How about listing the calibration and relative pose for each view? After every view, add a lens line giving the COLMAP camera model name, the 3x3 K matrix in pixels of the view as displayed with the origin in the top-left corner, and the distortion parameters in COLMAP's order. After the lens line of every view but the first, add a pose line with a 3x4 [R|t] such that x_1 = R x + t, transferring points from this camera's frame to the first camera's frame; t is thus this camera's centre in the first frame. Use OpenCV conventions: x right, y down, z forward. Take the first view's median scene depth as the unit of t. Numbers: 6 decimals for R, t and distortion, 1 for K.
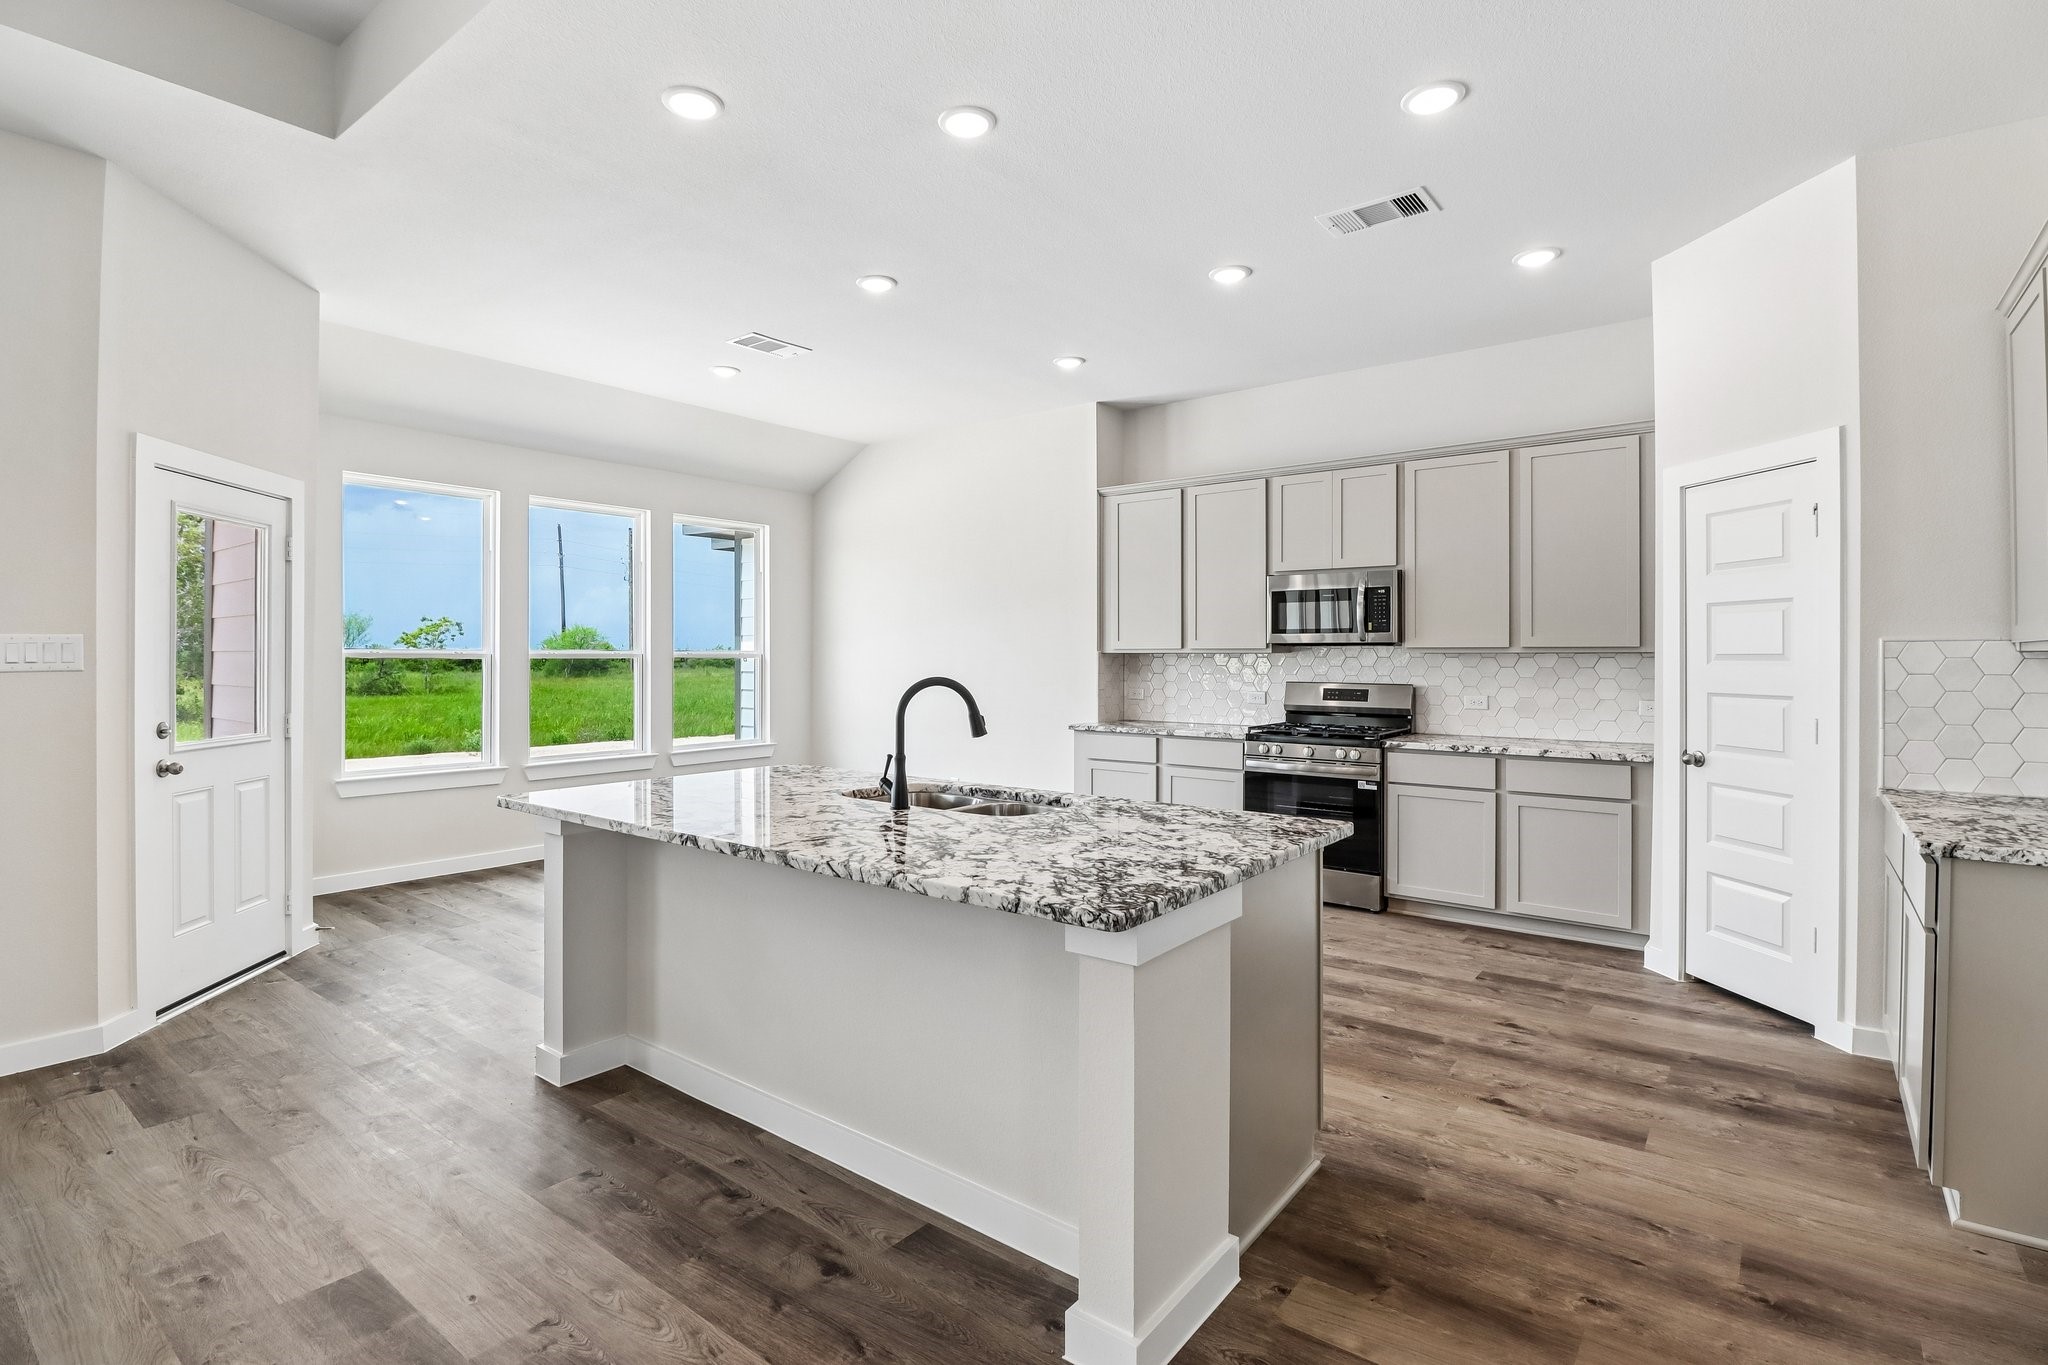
lens RADIAL K [[980.7, 0, 1022.3], [0, 980.7, 651.9], [0, 0, 1]] dist [-0.000454, -0.011983]
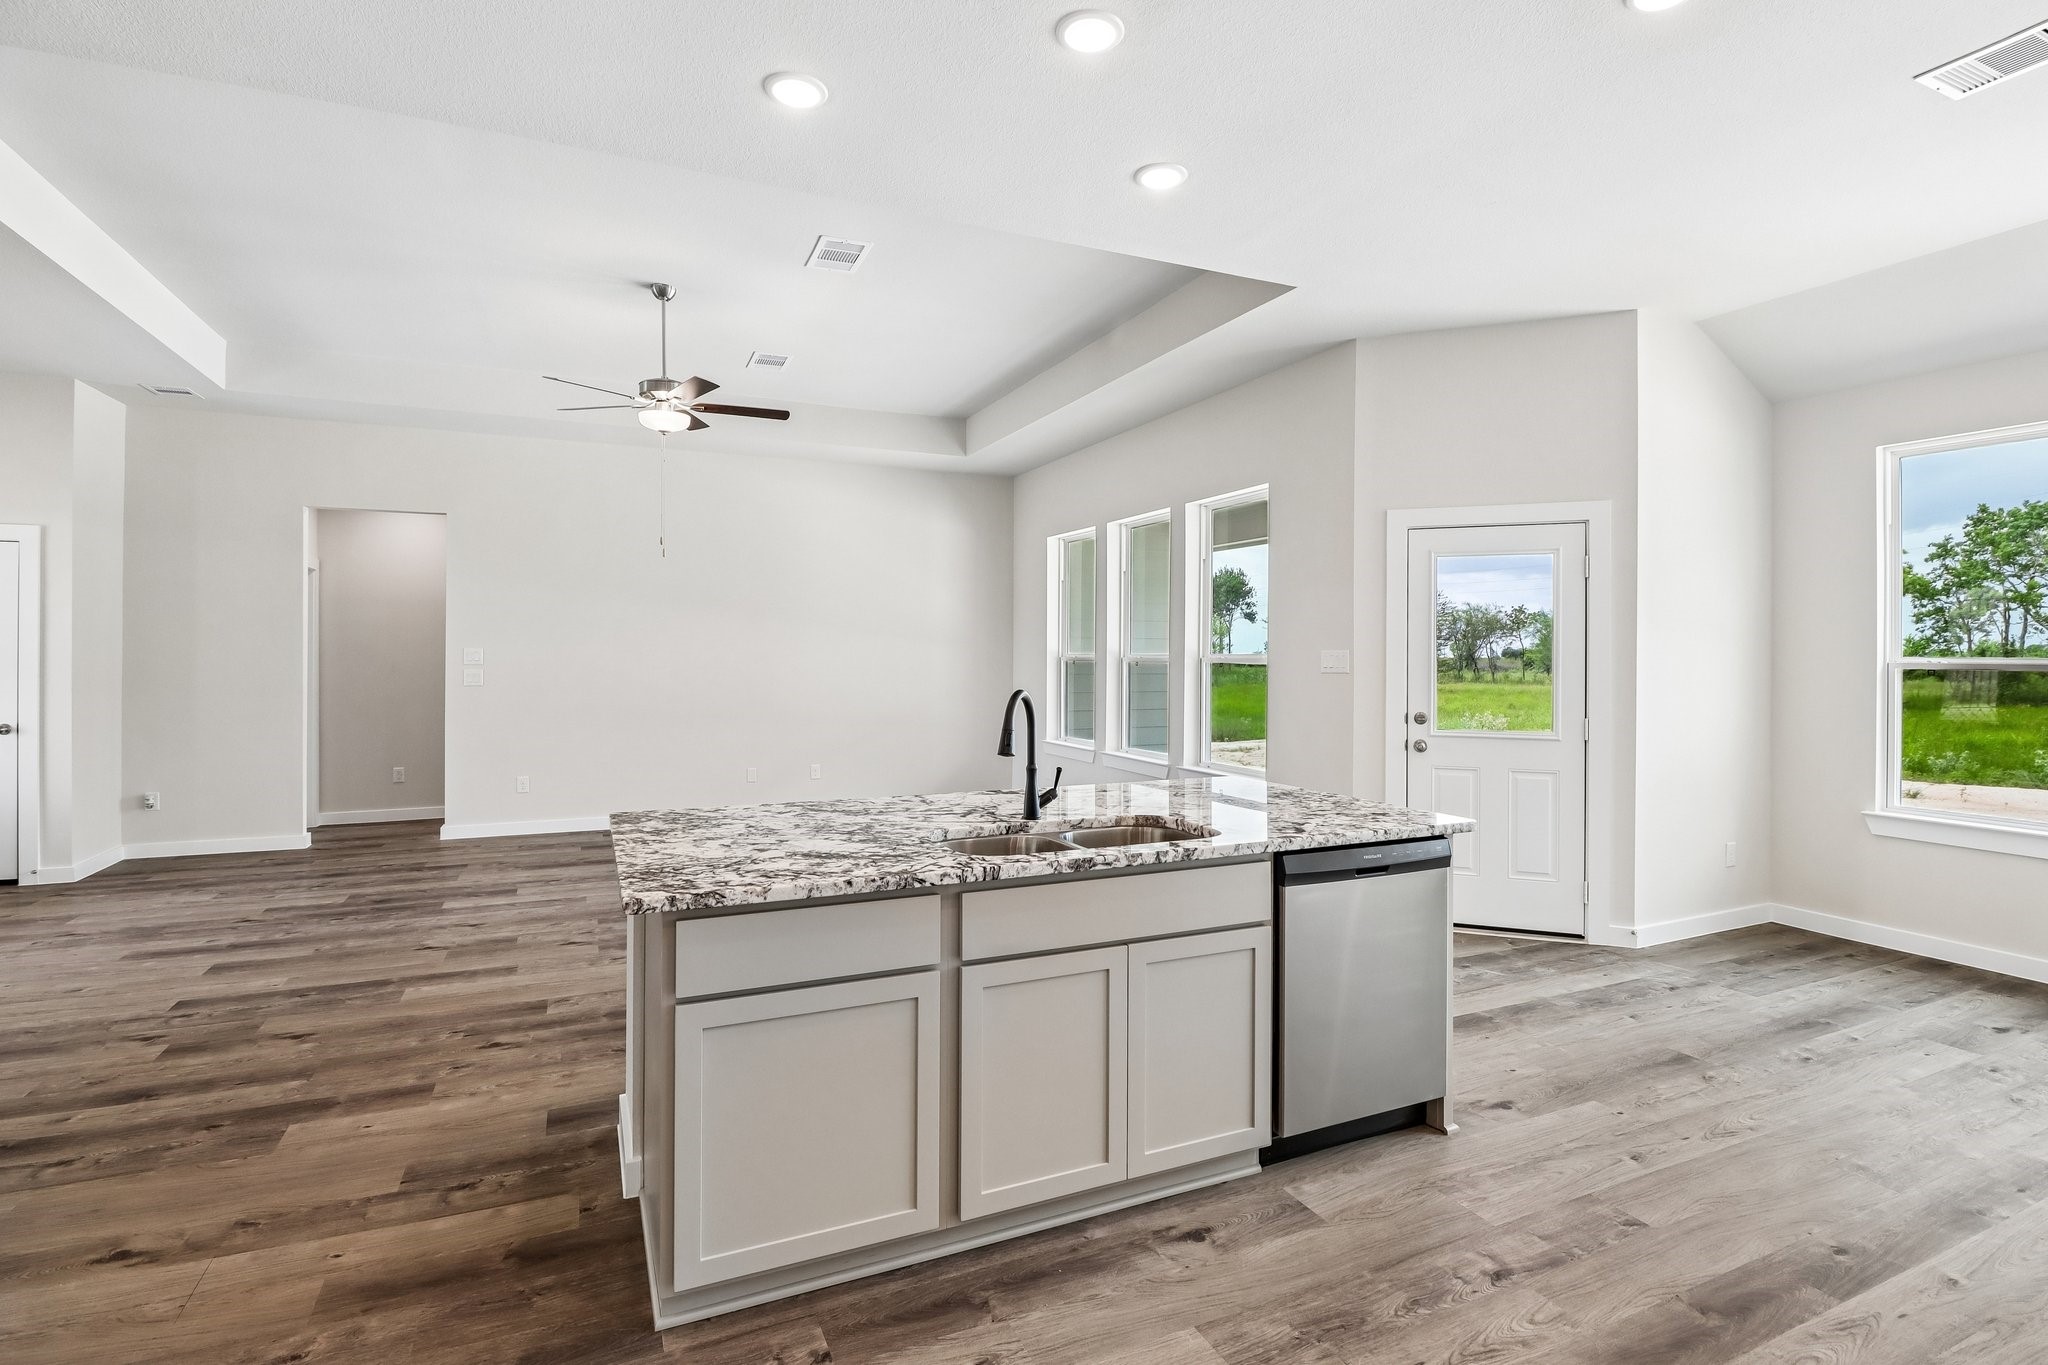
lens RADIAL K [[980.7, 0, 1022.3], [0, 980.7, 651.9], [0, 0, 1]] dist [-0.000454, -0.011983]
pose [[-0.469841, -0.006135, -0.882730, 0.473205], [0.000292, 0.999975, -0.007105, -0.002983], [0.882751, -0.003596, -0.469827, 0.900020]]
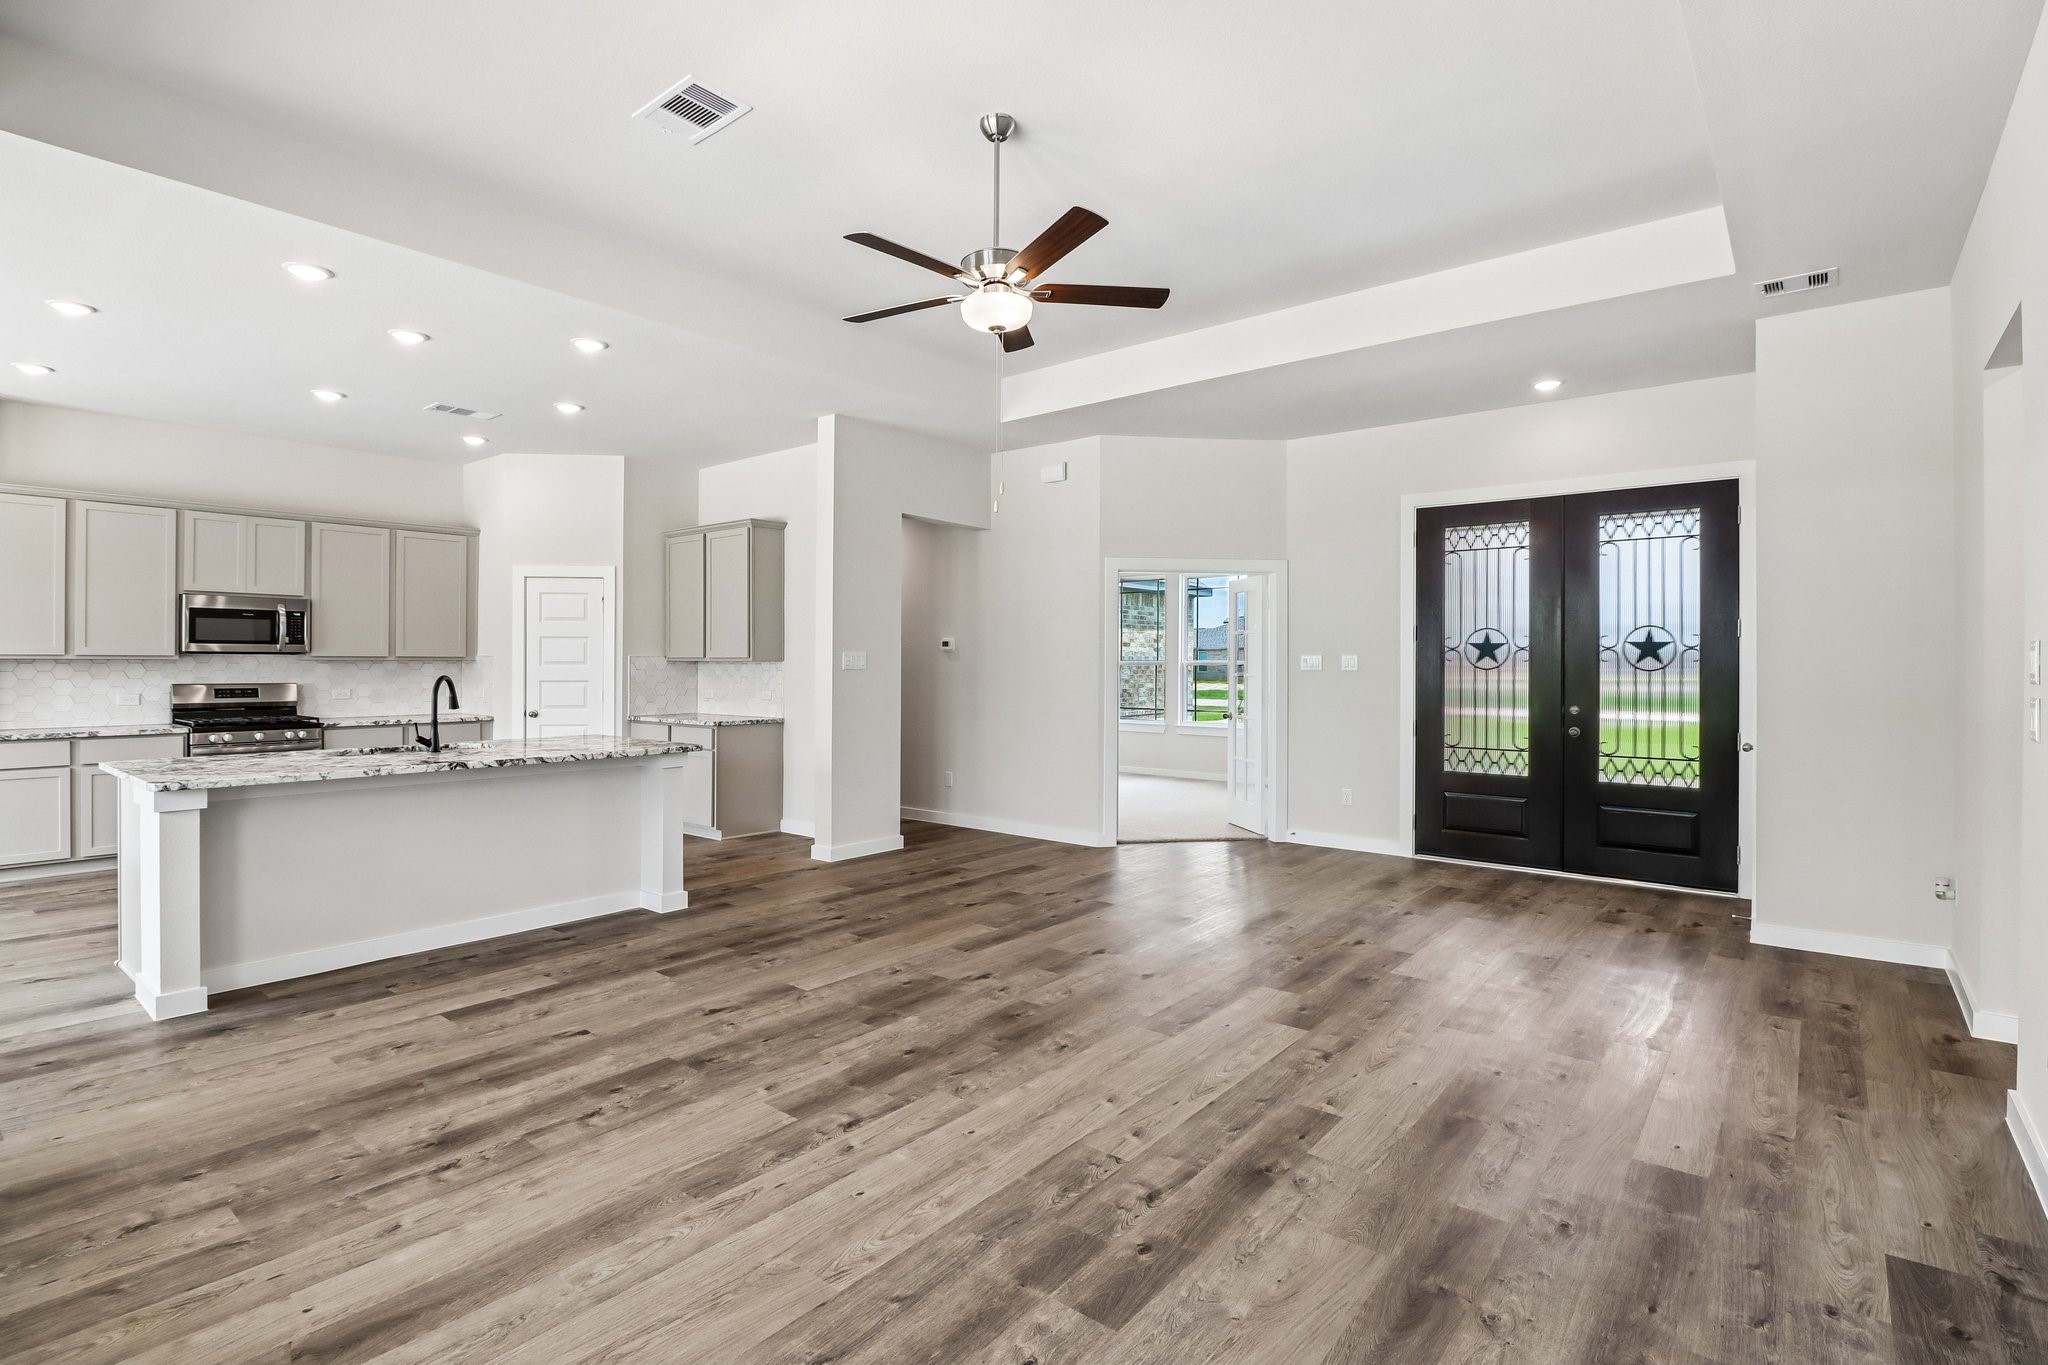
lens RADIAL K [[977.2, 0, 1019.0], [0, 977.2, 664.0], [0, 0, 1]] dist [0.003420, -0.013616]
pose [[0.024919, -0.001995, 0.999687, -1.106382], [-0.006448, 0.999977, 0.002156, -0.003214], [-0.999669, -0.006500, 0.024905, -0.038126]]
